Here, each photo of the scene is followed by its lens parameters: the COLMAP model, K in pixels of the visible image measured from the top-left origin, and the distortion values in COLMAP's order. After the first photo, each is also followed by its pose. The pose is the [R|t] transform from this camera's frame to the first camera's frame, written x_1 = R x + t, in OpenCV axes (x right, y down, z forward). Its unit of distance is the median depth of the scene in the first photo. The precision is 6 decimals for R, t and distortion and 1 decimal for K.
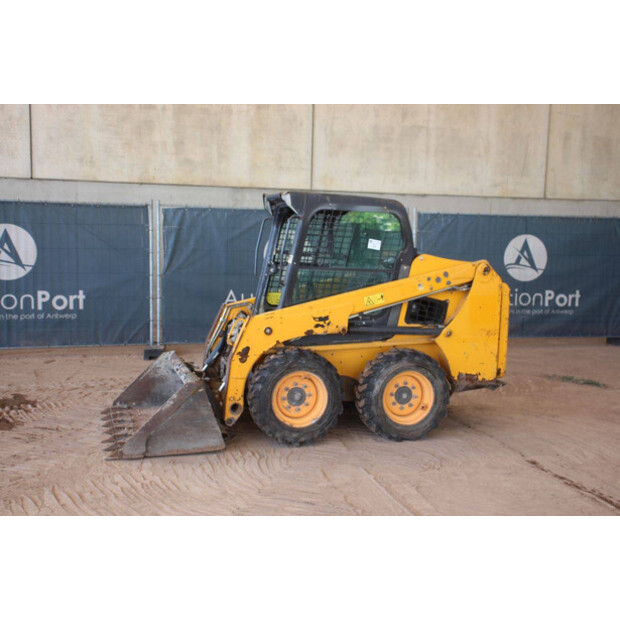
lens RADIAL K [[796.8, 0, 310.0], [0, 796.8, 310.0], [0, 0, 1]] dist [0.037794, 0.063271]
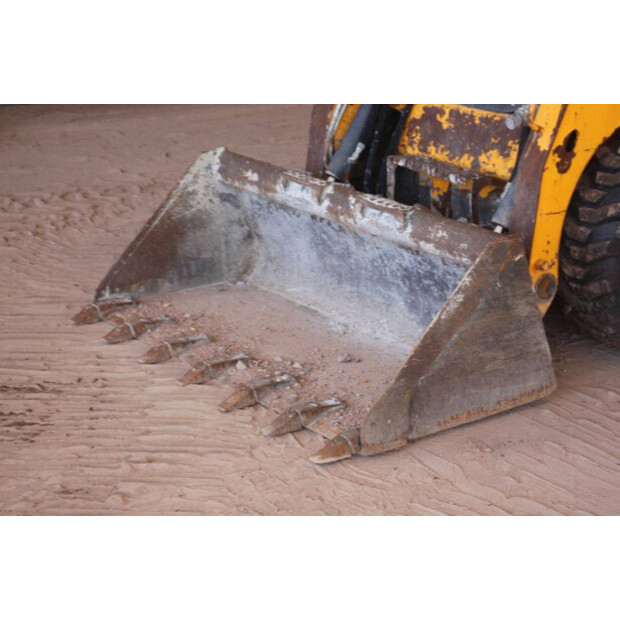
lens RADIAL K [[1453.2, 0, 318.2], [0, 1453.2, 311.4], [0, 0, 1]] dist [0.381638, 0.554192]
pose [[0.940717, -0.119172, 0.317570, -0.417333], [0.046400, 0.972659, 0.227555, -0.037231], [-0.336005, -0.199330, 0.920526, 0.336352]]
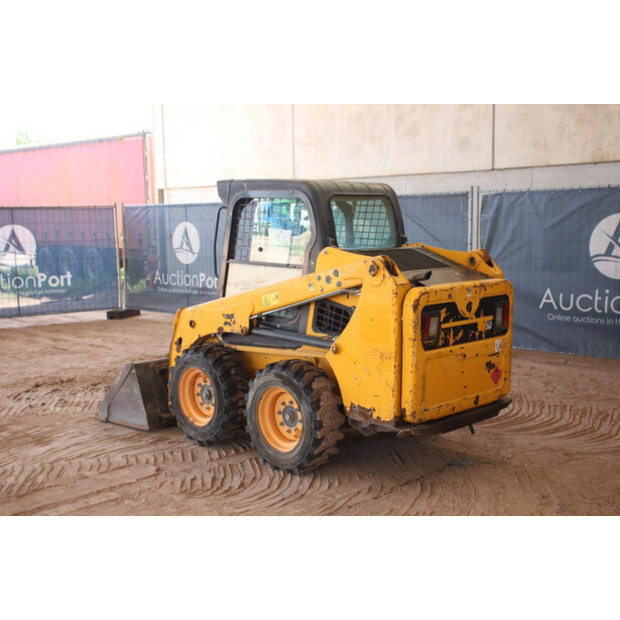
lens RADIAL K [[820.1, 0, 310.0], [0, 820.1, 310.0], [0, 0, 1]] dist [0.045713, 0.073184]
pose [[0.487691, 0.068550, -0.870321, 0.869833], [-0.058847, 0.997226, 0.045570, -0.044348], [0.871030, 0.028992, 0.490373, 0.596562]]
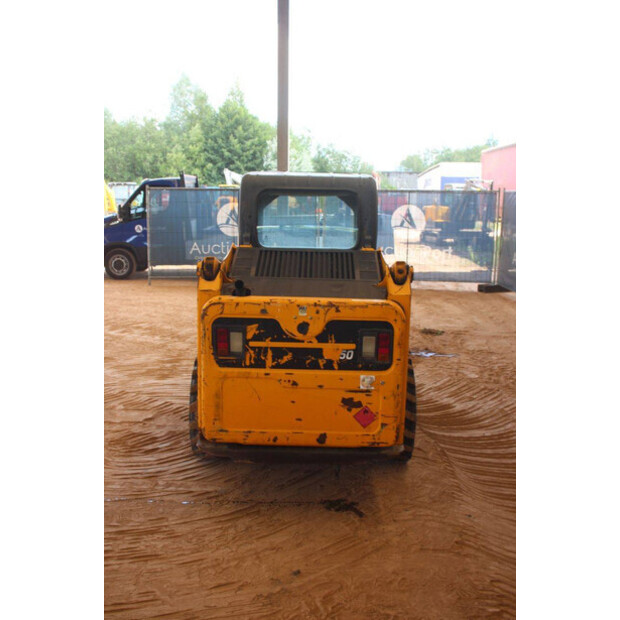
lens RADIAL K [[672.7, 0, 310.0], [0, 672.7, 310.0], [0, 0, 1]] dist [-0.018959, 0.005156]
pose [[-0.293671, 0.136876, -0.946056, 0.822830], [-0.116771, 0.977146, 0.177622, -0.085364], [0.948747, 0.162635, -0.270977, 0.910086]]
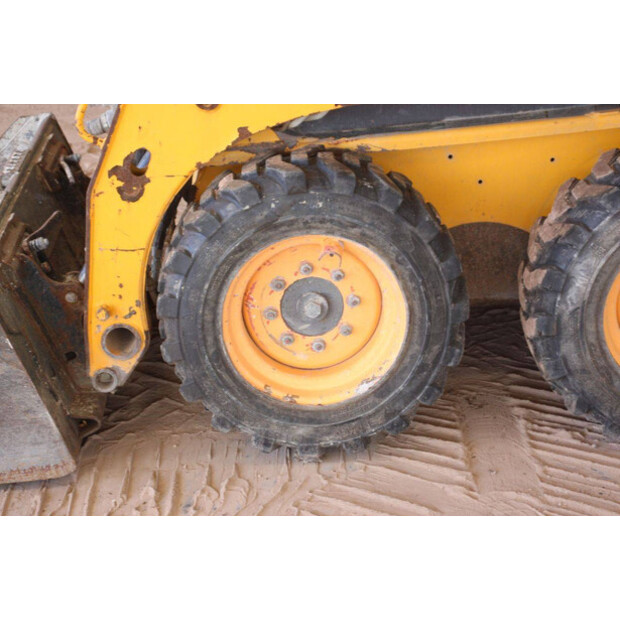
lens RADIAL K [[1453.2, 0, 318.2], [0, 1453.2, 311.4], [0, 0, 1]] dist [0.381638, 0.554192]
pose [[0.970127, 0.034046, -0.240197, 0.117763], [0.032896, 0.962497, 0.269291, -0.041110], [0.240357, -0.269148, 0.932624, 0.453013]]
